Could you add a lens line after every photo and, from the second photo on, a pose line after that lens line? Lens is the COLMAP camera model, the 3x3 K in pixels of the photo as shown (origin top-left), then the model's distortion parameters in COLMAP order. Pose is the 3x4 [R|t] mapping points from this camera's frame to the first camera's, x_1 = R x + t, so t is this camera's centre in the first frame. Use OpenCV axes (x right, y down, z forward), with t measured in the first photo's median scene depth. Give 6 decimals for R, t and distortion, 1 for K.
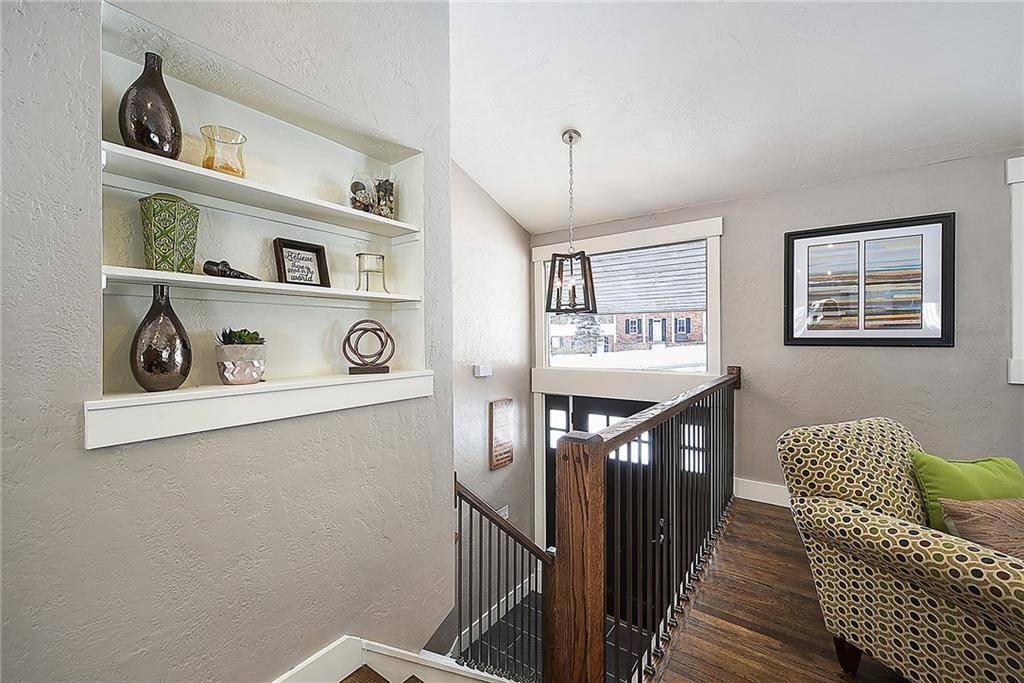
lens RADIAL K [[414.4, 0, 501.9], [0, 414.4, 341.6], [0, 0, 1]] dist [-0.001884, -0.000029]
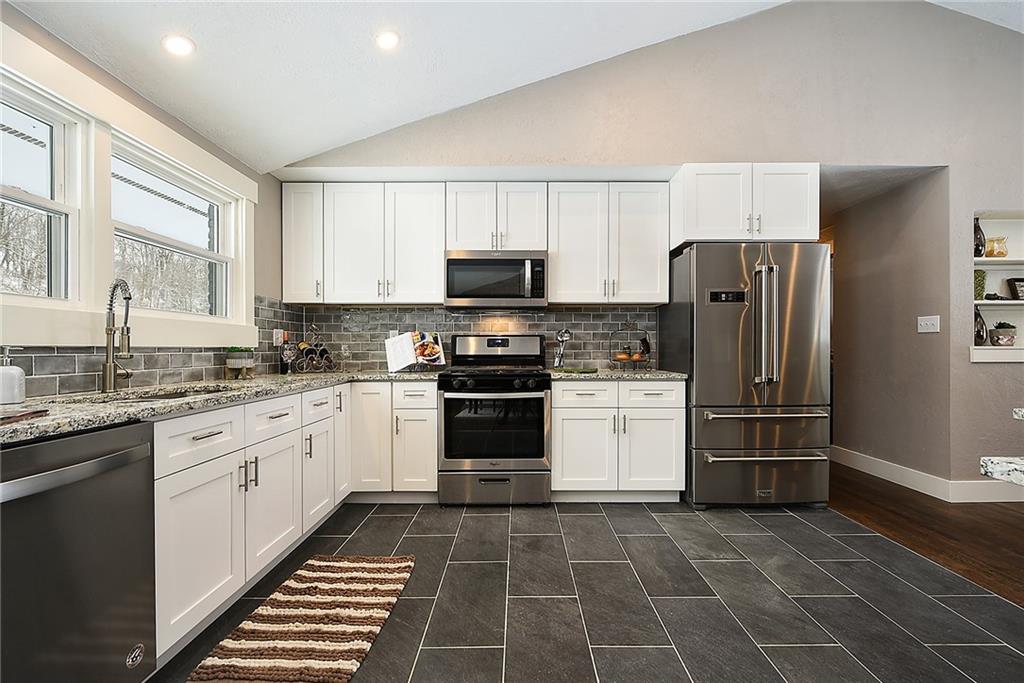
lens RADIAL K [[414.4, 0, 515.1], [0, 414.4, 349.1], [0, 0, 1]] dist [-0.001884, -0.000029]
pose [[0.594679, 0.006567, -0.803937, -0.200238], [-0.005999, 0.999975, 0.003732, 0.061463], [0.803941, 0.002603, 0.594703, -1.230948]]
